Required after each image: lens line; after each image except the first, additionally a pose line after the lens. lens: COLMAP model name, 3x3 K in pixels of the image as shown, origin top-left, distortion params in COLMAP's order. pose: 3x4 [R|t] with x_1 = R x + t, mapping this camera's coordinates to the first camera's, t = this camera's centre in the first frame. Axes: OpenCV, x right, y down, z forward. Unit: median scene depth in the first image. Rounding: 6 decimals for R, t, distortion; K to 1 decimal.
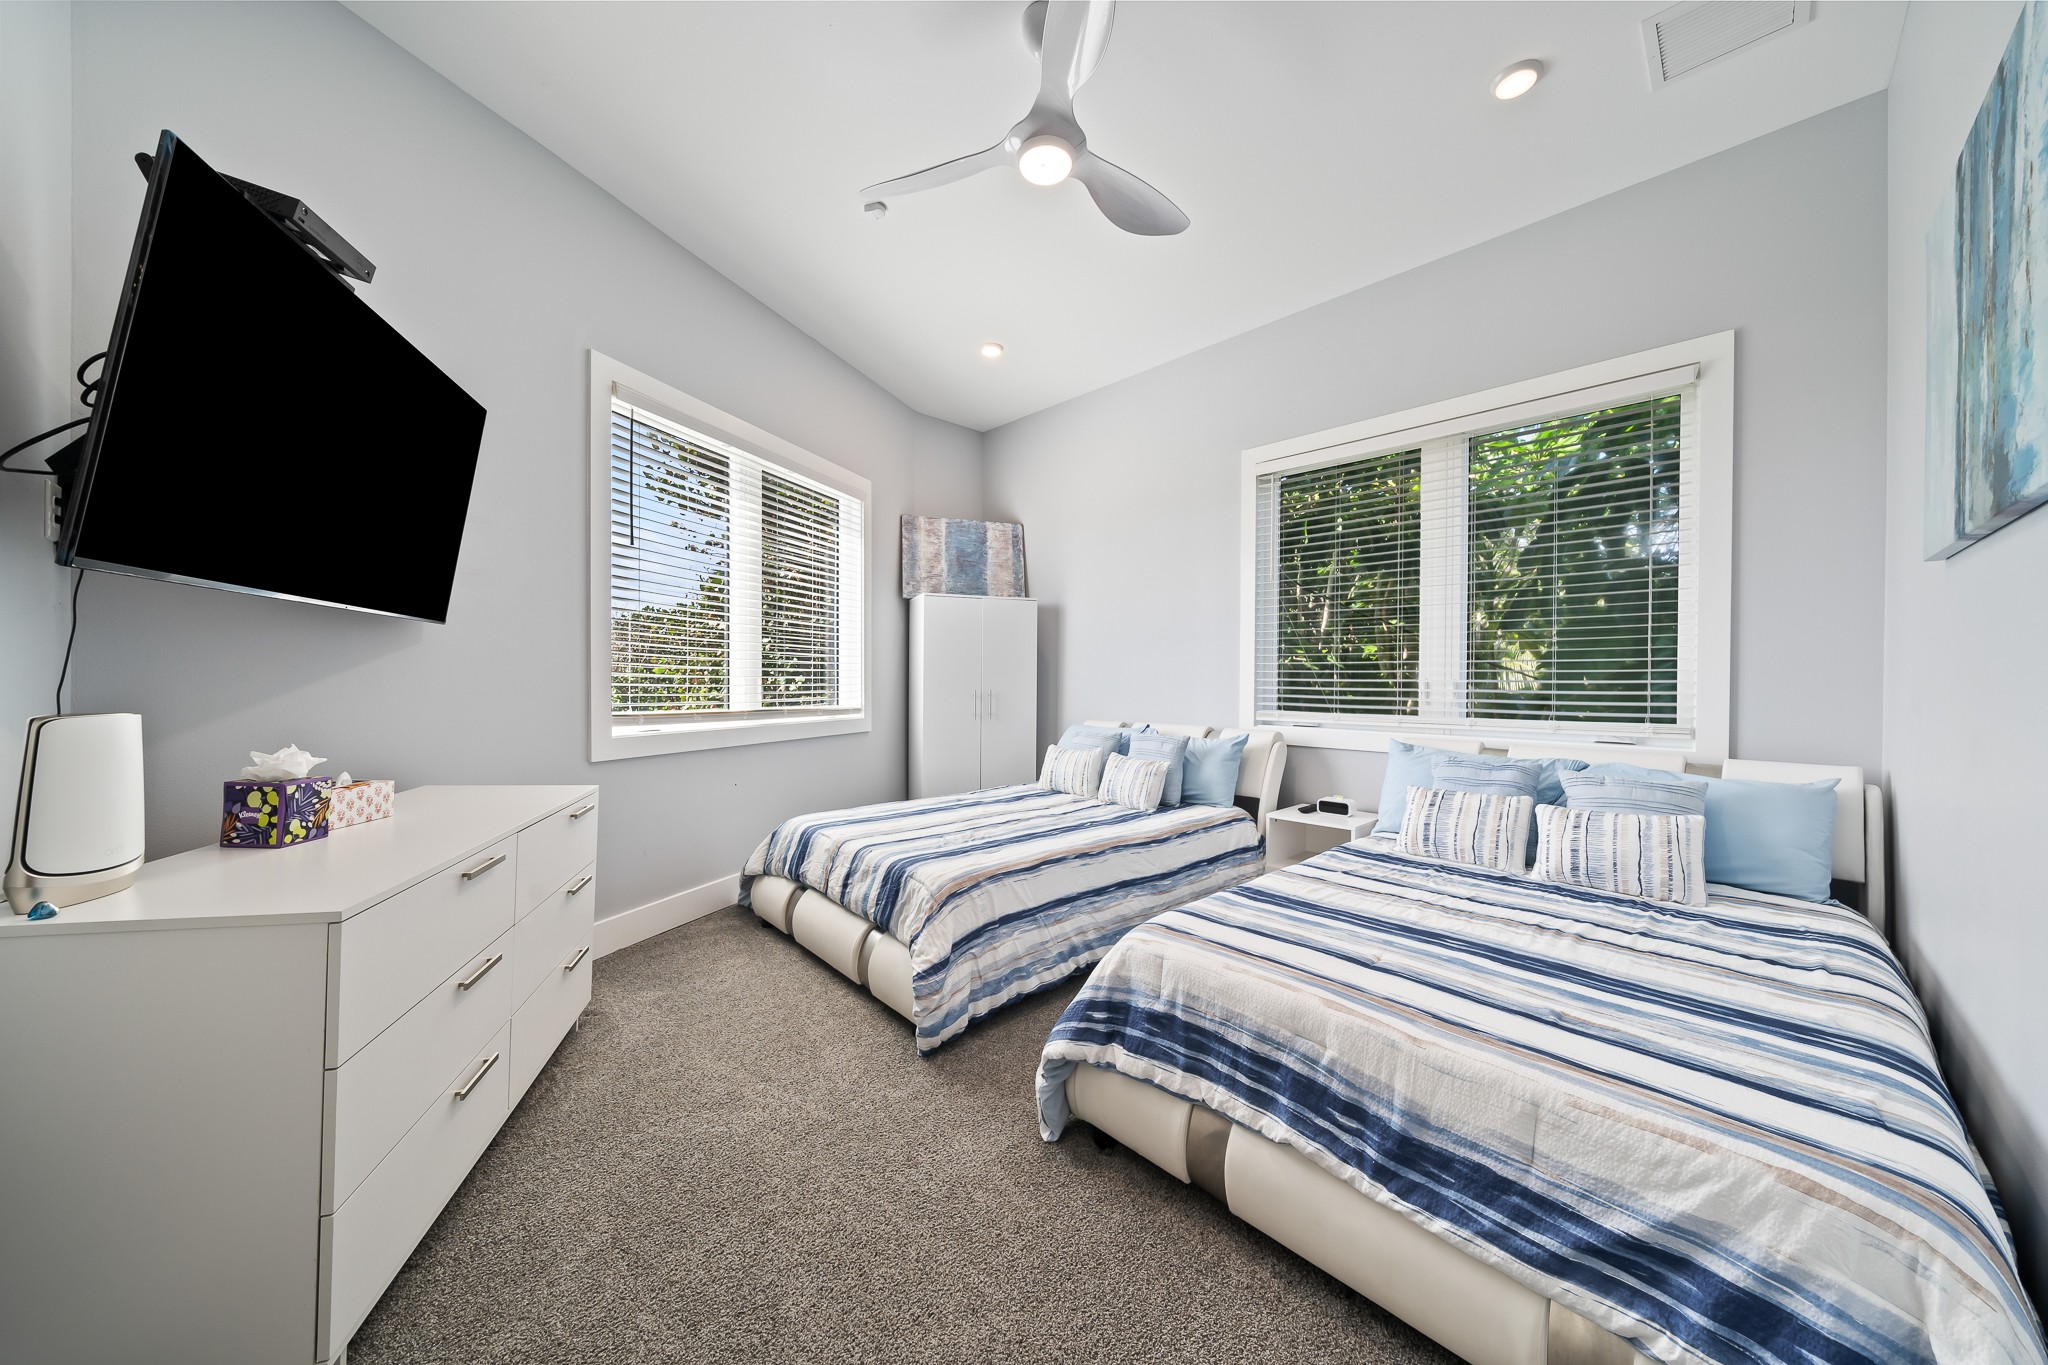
lens RADIAL K [[702.9, 0, 1028.2], [0, 702.9, 681.8], [0, 0, 1]] dist [-0.005222, 0.000085]
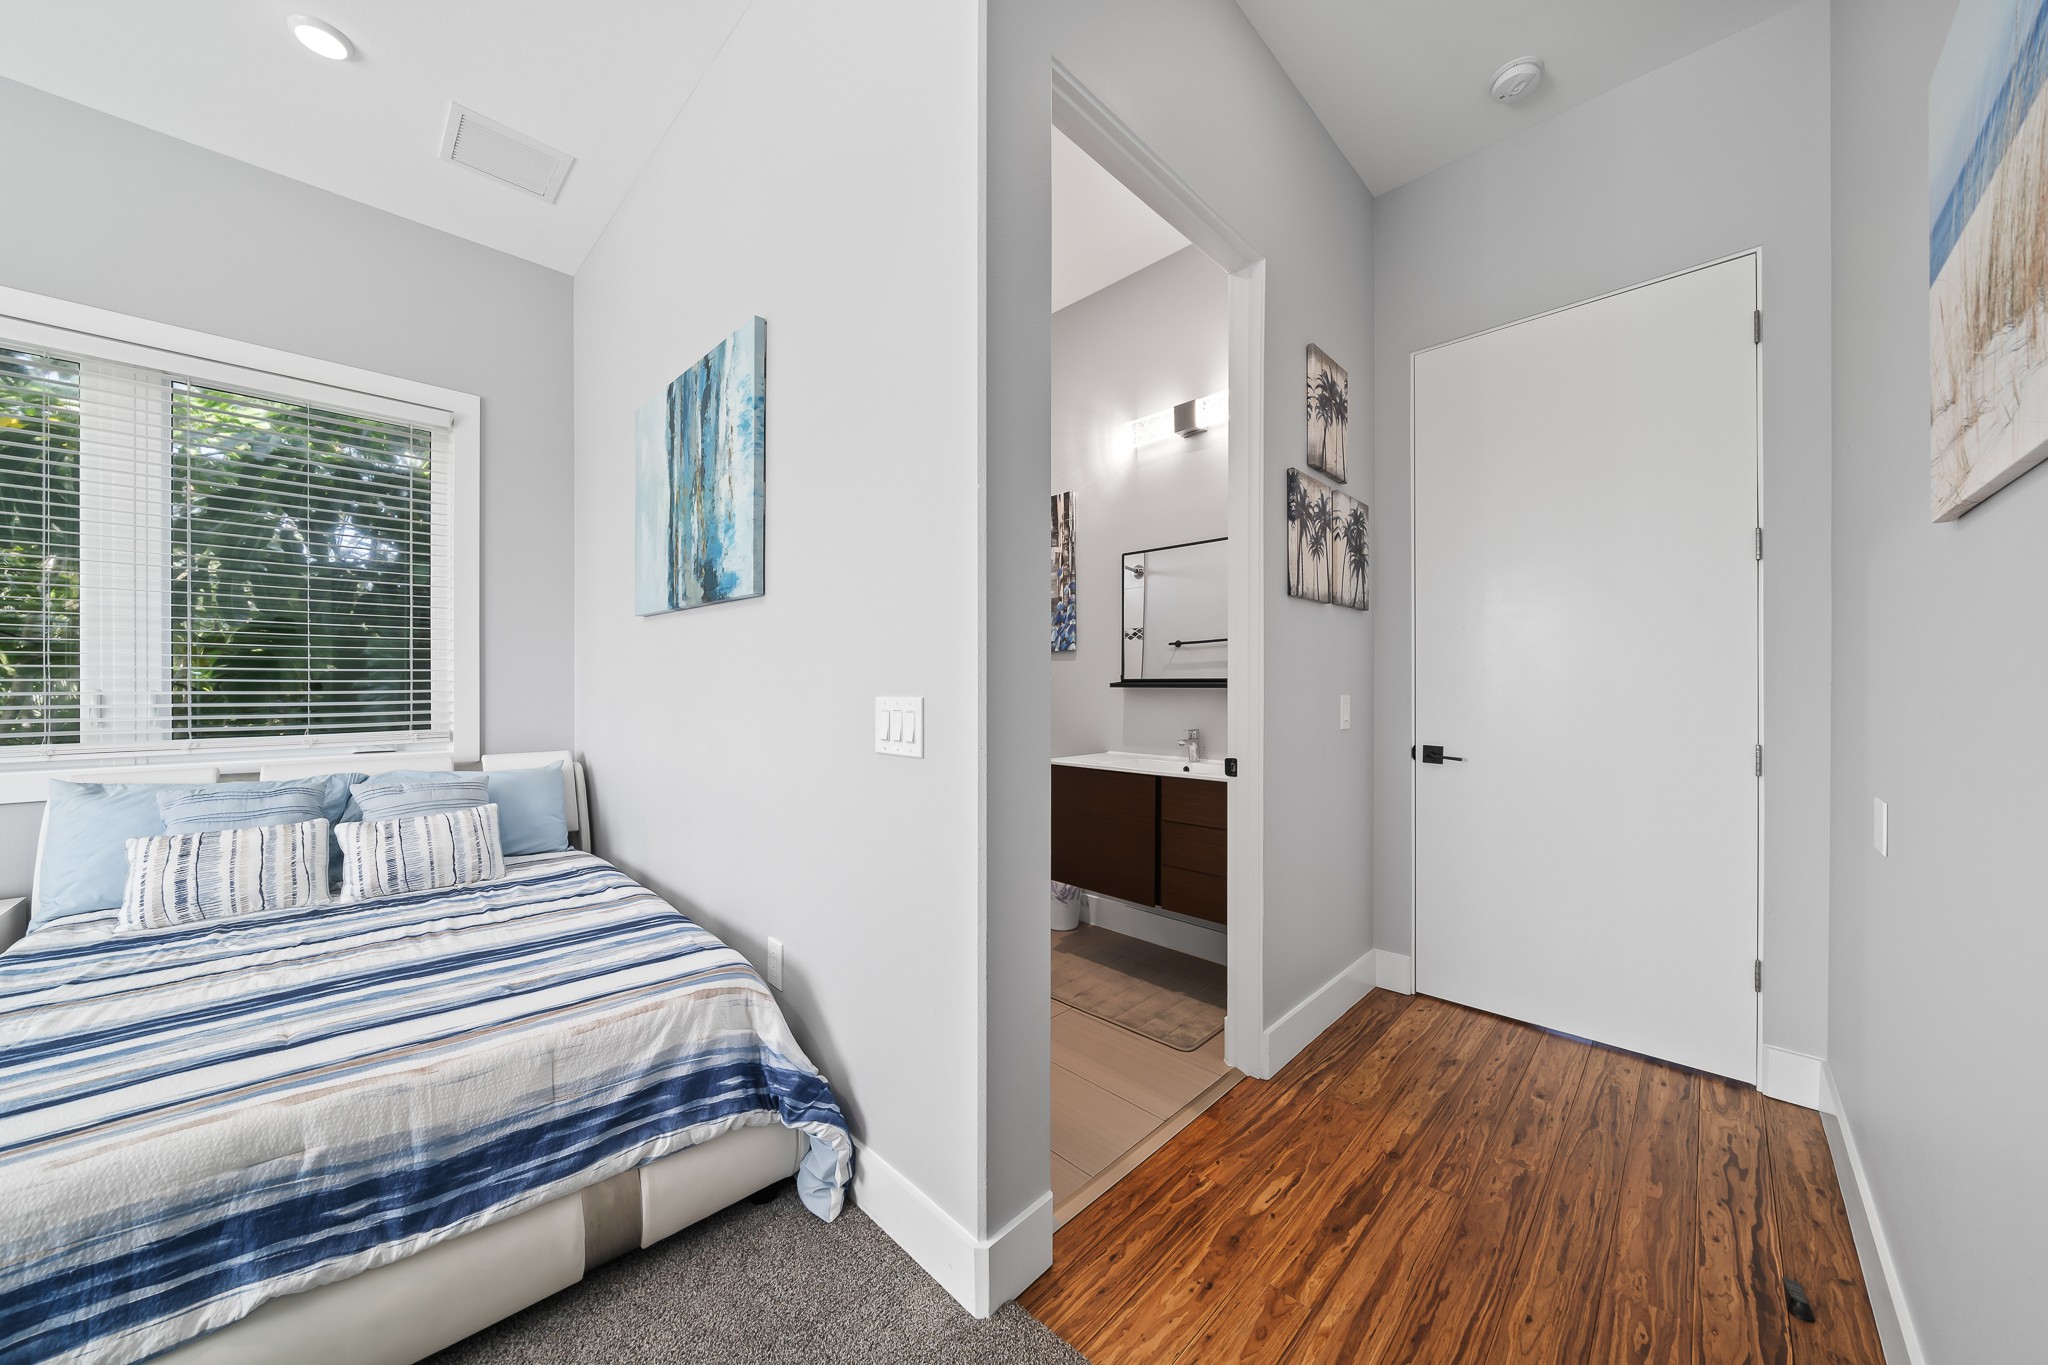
lens RADIAL K [[702.9, 0, 1028.2], [0, 702.9, 681.8], [0, 0, 1]] dist [-0.005222, 0.000085]
pose [[-0.024161, -0.001698, 0.999707, -0.393105], [0.004148, 0.999990, 0.001799, -0.024245], [-0.999699, 0.004190, -0.024154, 0.161241]]
